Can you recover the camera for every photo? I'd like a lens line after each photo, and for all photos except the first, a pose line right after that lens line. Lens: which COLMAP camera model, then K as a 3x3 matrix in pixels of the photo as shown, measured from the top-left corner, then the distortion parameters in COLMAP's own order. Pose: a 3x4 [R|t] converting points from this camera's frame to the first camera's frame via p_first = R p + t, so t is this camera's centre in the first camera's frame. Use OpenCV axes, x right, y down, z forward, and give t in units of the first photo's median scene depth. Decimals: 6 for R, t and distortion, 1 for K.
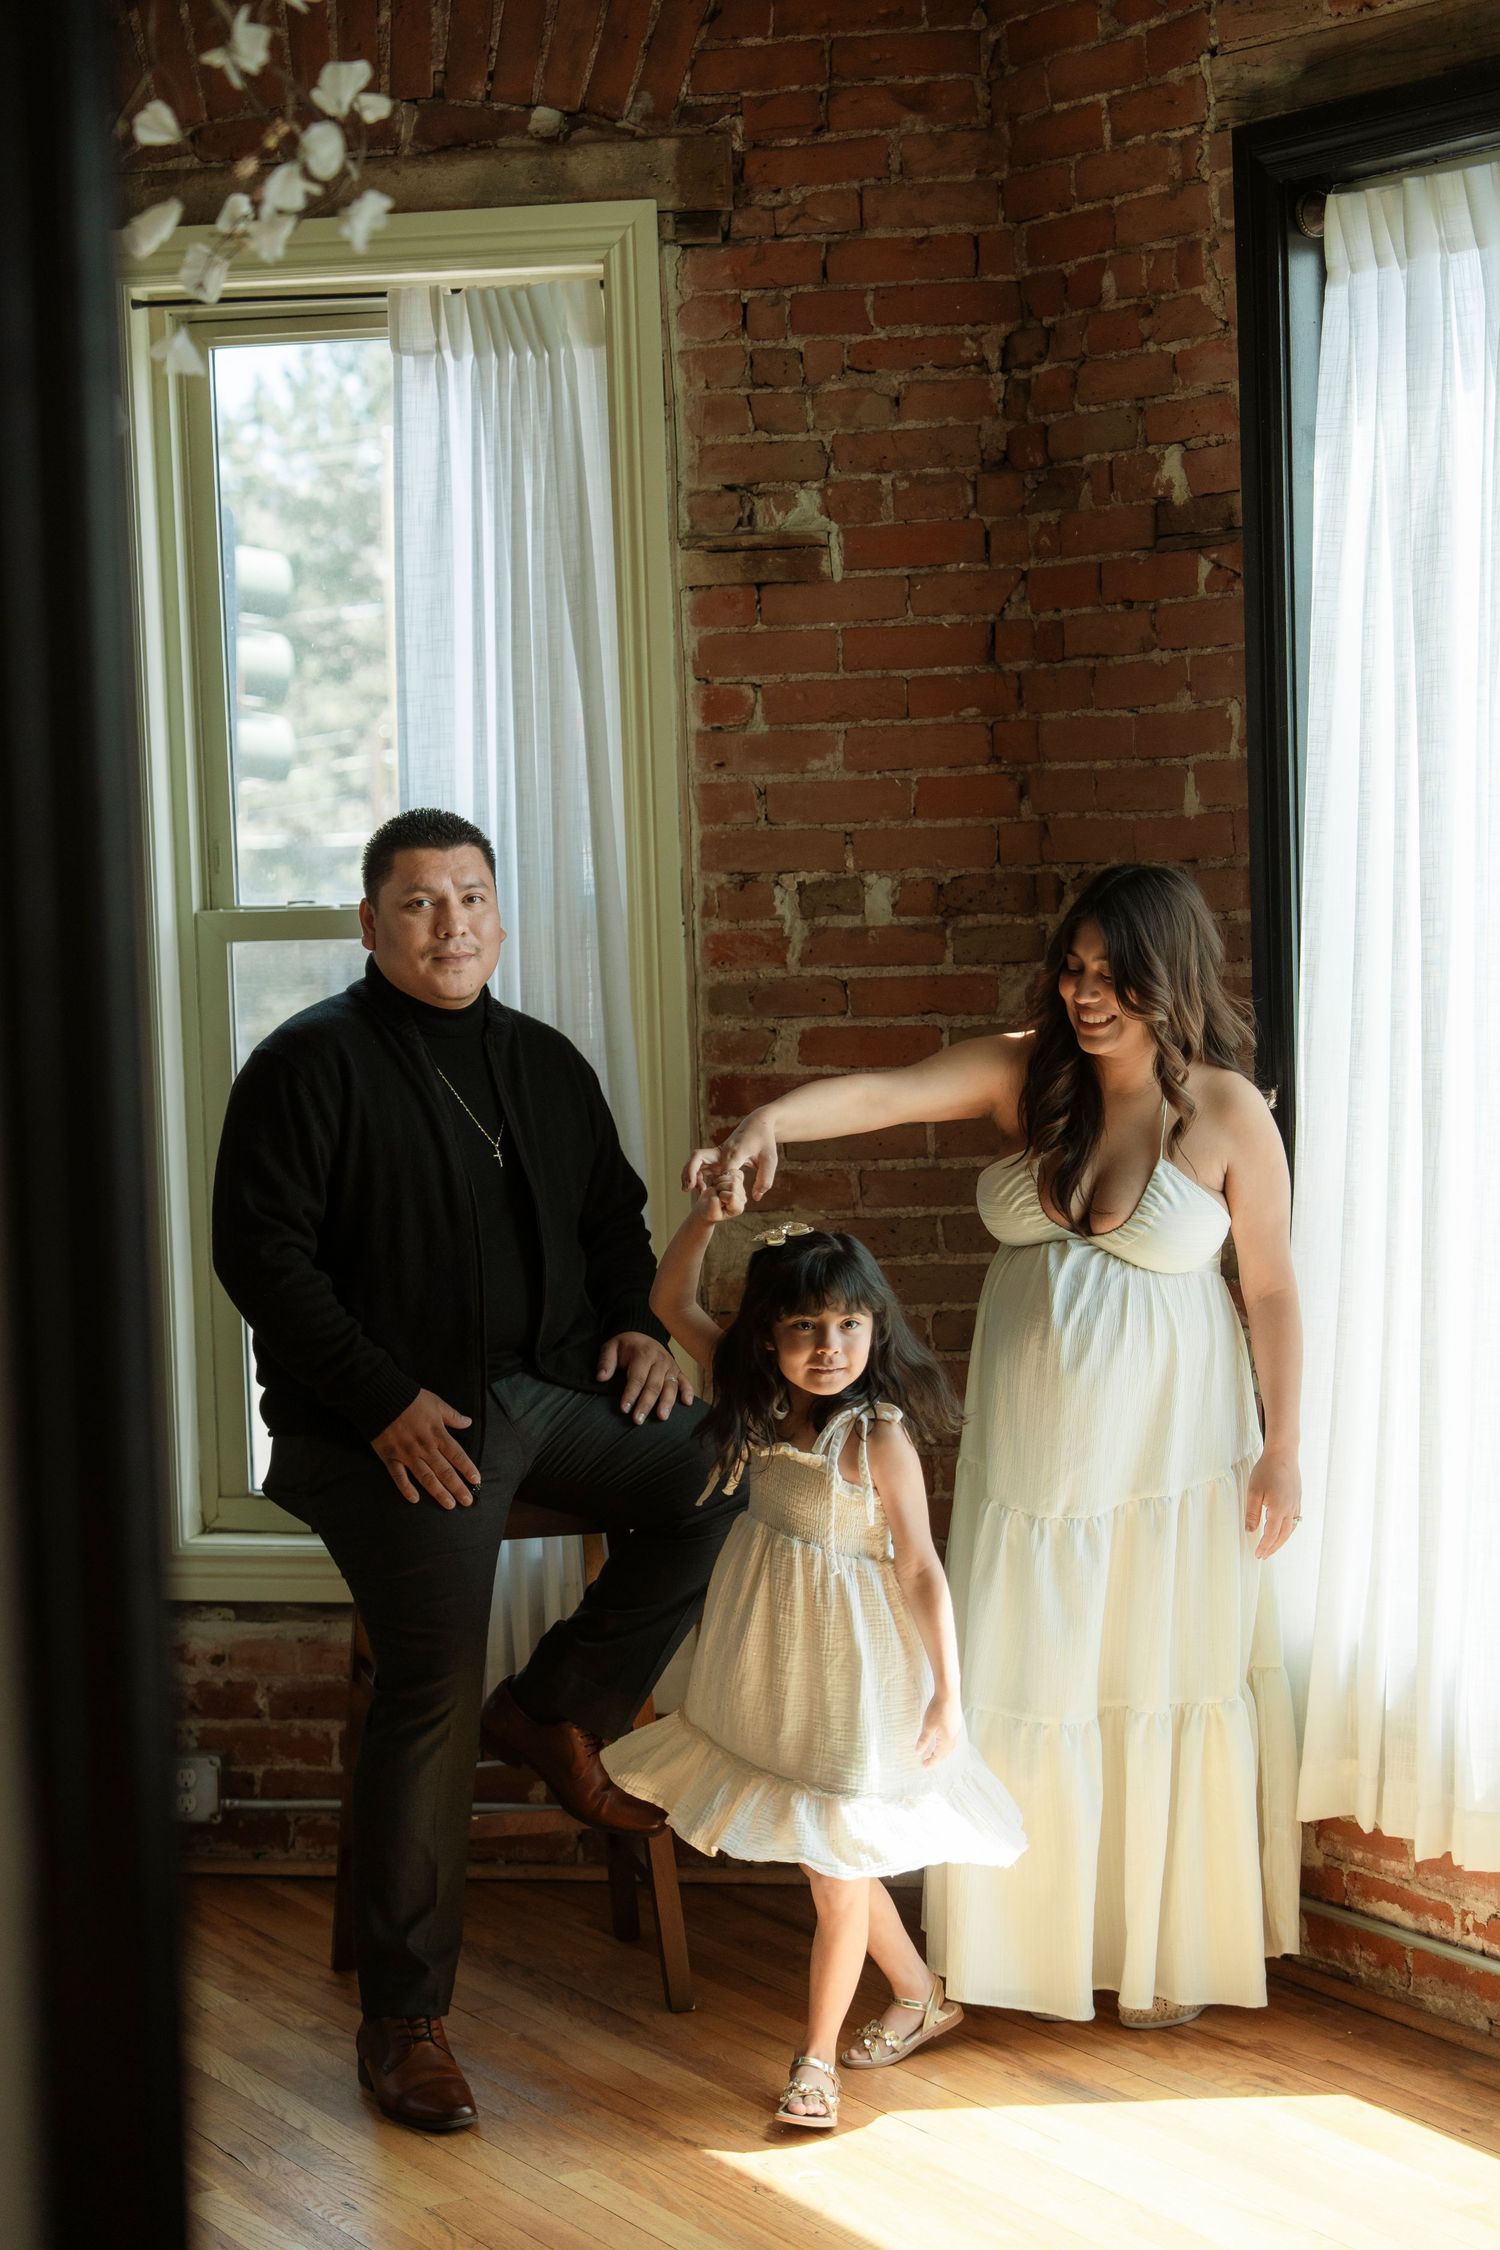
lens RADIAL K [[4147.6, 0, 749.7], [0, 4147.6, 1126.0], [0, 0, 1]] dist [-0.061464, 0.000000]
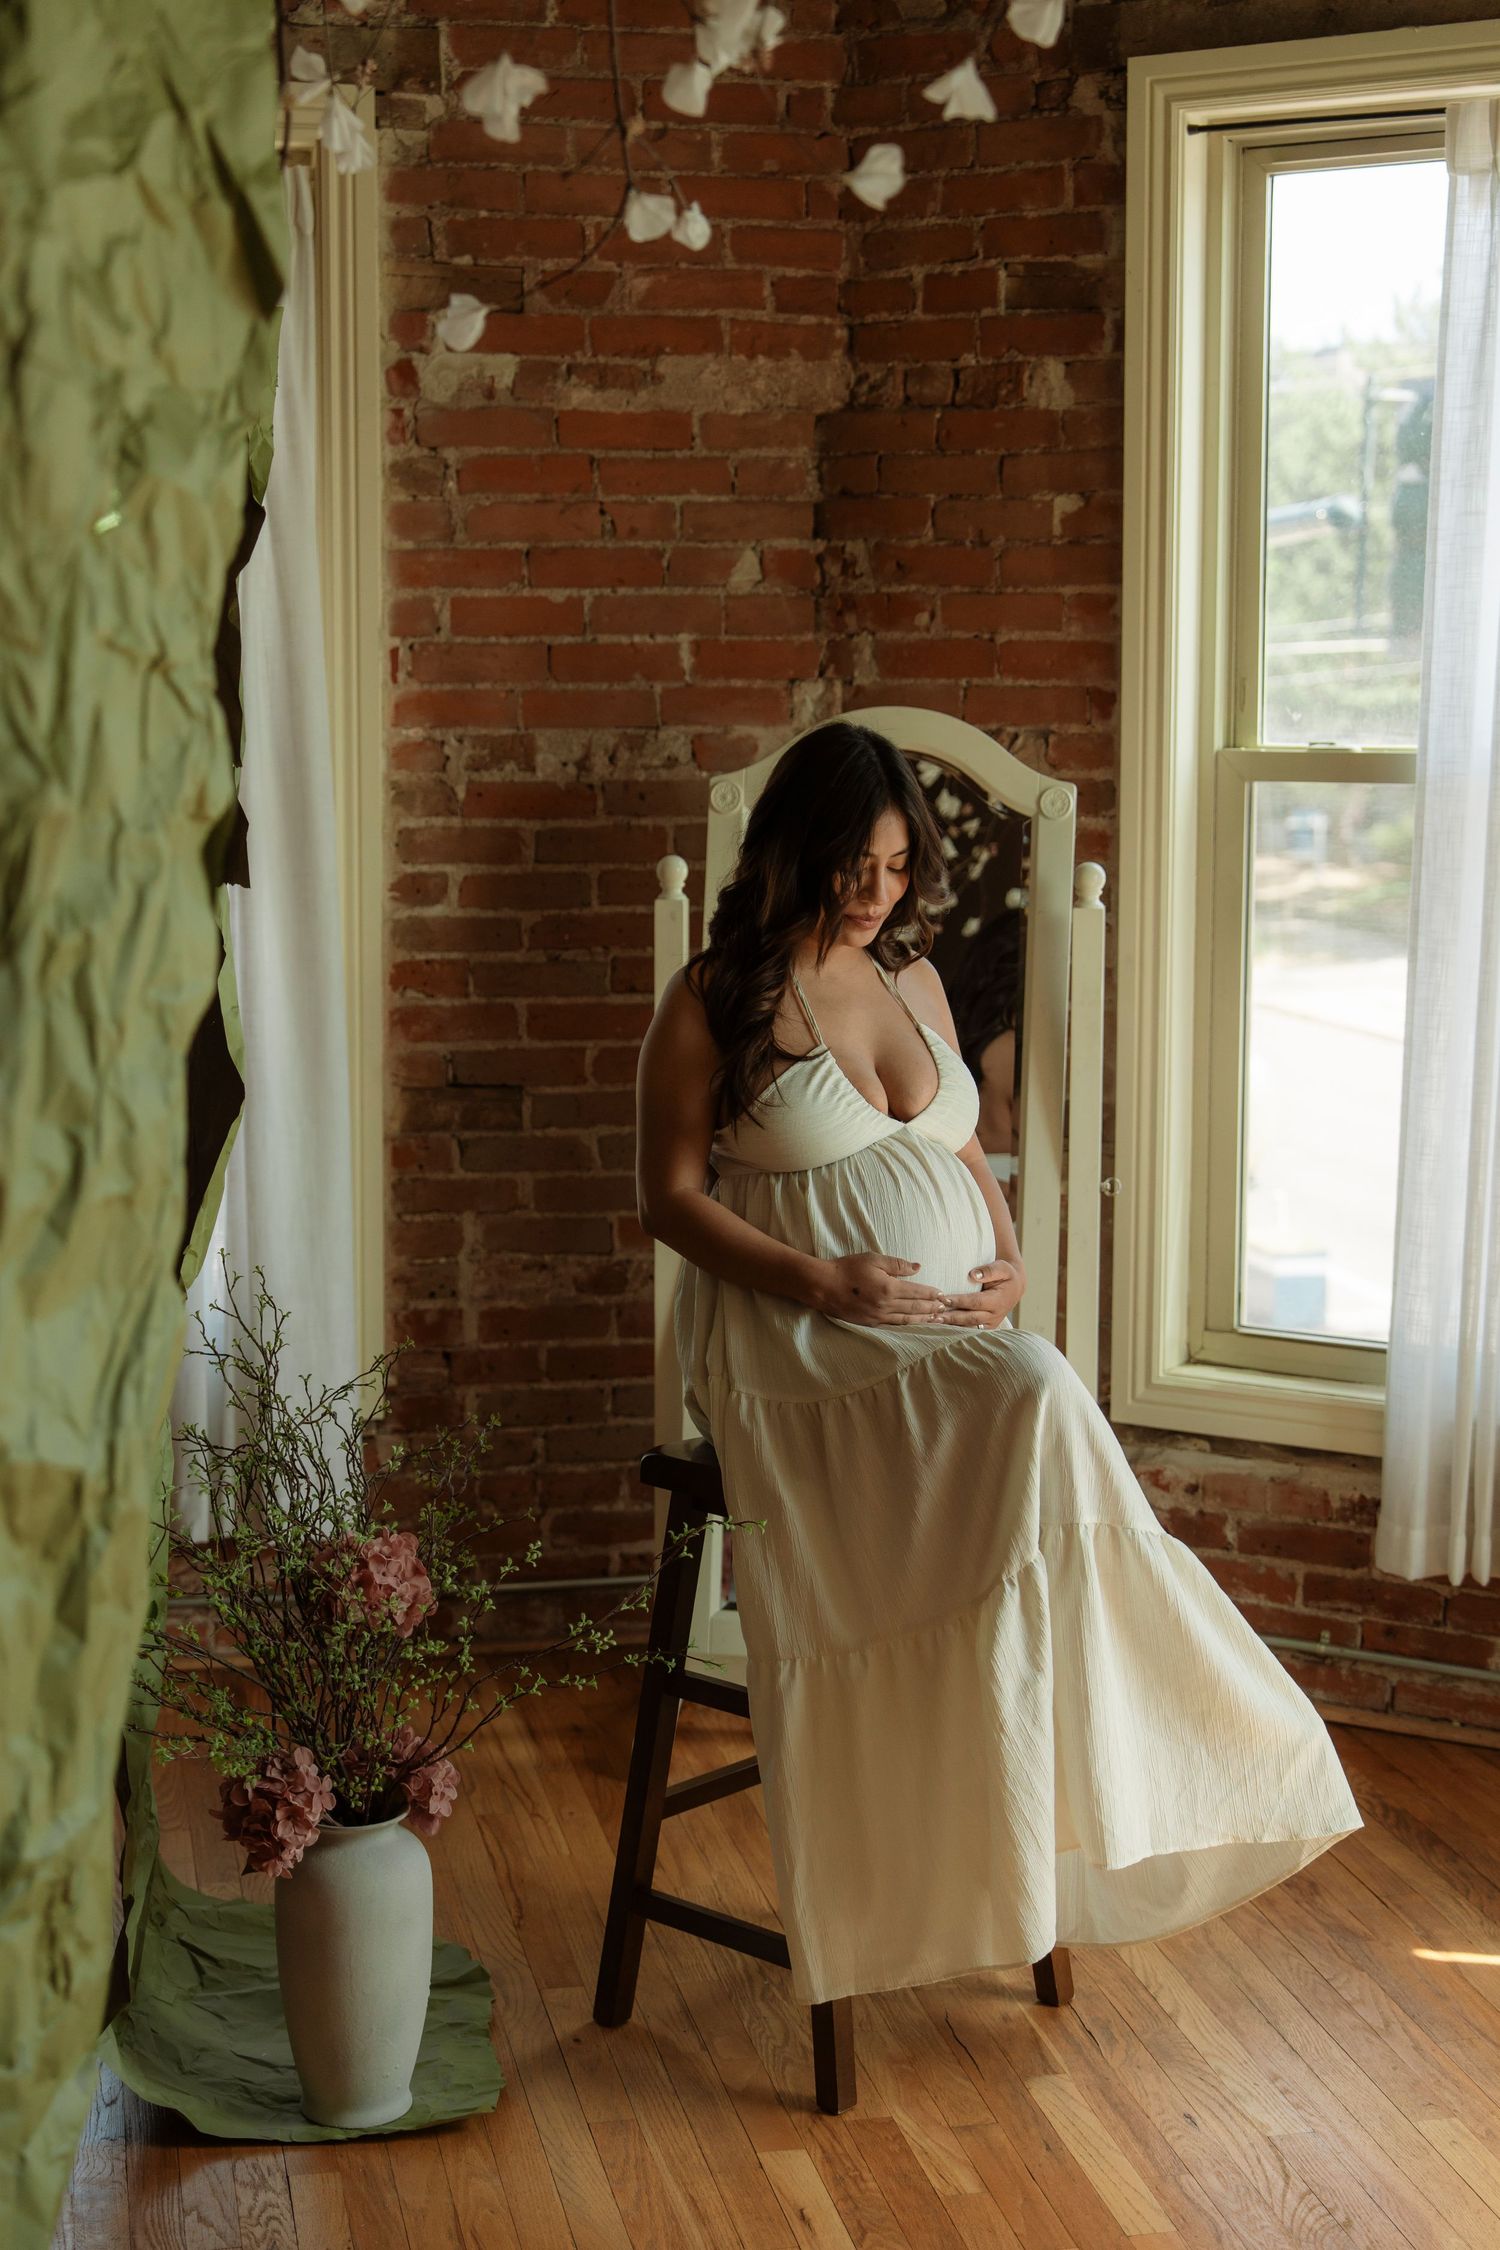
lens RADIAL K [[3304.7, 0, 777.4], [0, 3304.7, 1167.3], [0, 0, 1]] dist [0.033685, 0.000000]
pose [[0.941368, 0.073193, -0.329346, 0.038191], [-0.049268, 0.995542, 0.080426, -0.010556], [0.333764, -0.059484, 0.940778, 0.204718]]
